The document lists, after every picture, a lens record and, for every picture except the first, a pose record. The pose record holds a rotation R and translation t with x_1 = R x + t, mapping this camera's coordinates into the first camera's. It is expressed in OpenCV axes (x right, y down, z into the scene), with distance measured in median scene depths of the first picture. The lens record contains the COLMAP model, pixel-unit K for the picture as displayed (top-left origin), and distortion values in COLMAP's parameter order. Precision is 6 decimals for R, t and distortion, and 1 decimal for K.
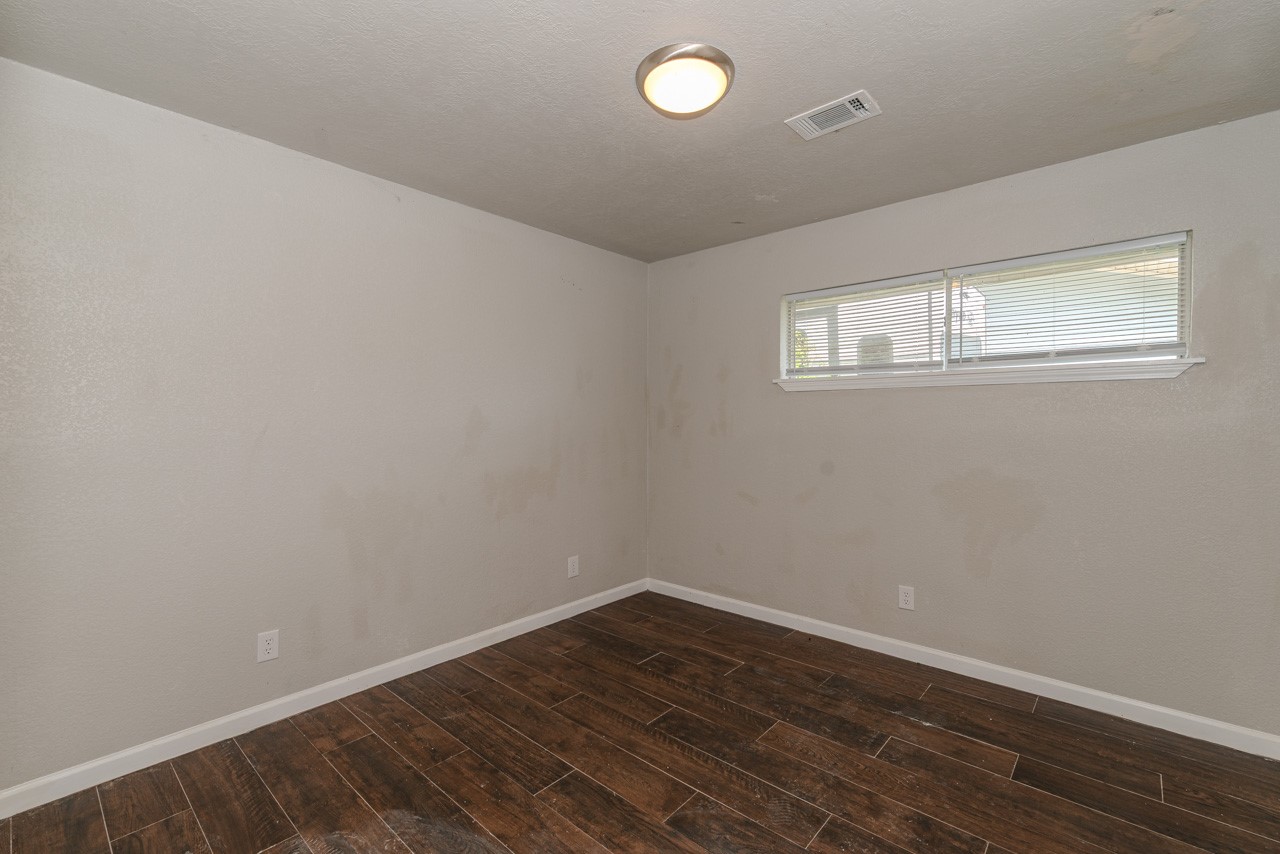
lens RADIAL K [[558.1, 0, 645.2], [0, 558.1, 412.0], [0, 0, 1]] dist [0.001153, 0.000070]
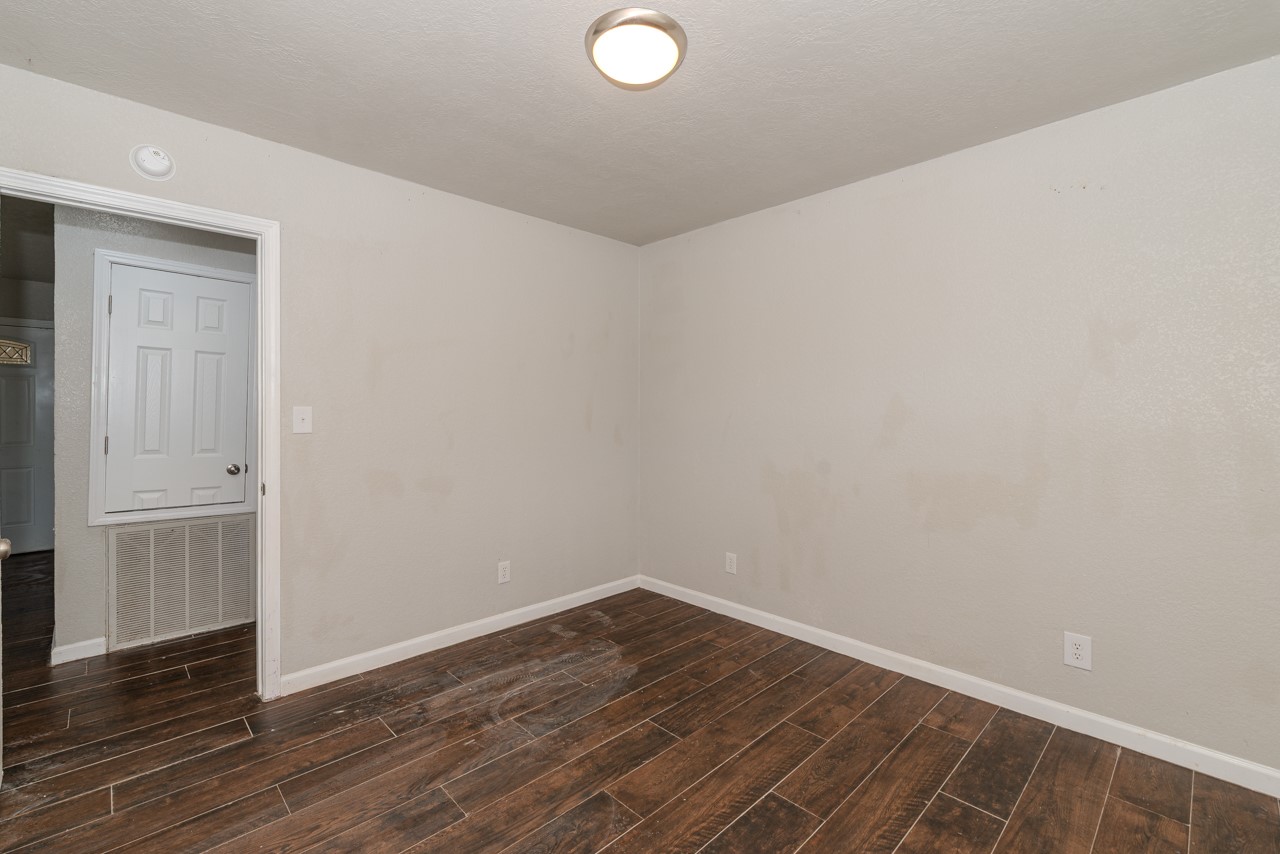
lens RADIAL K [[558.1, 0, 645.2], [0, 558.1, 412.0], [0, 0, 1]] dist [0.001153, 0.000070]
pose [[-0.080046, 0.005263, -0.996777, 0.857251], [0.011339, 0.999926, 0.004370, -0.003368], [0.996727, -0.010953, -0.080099, 0.912413]]
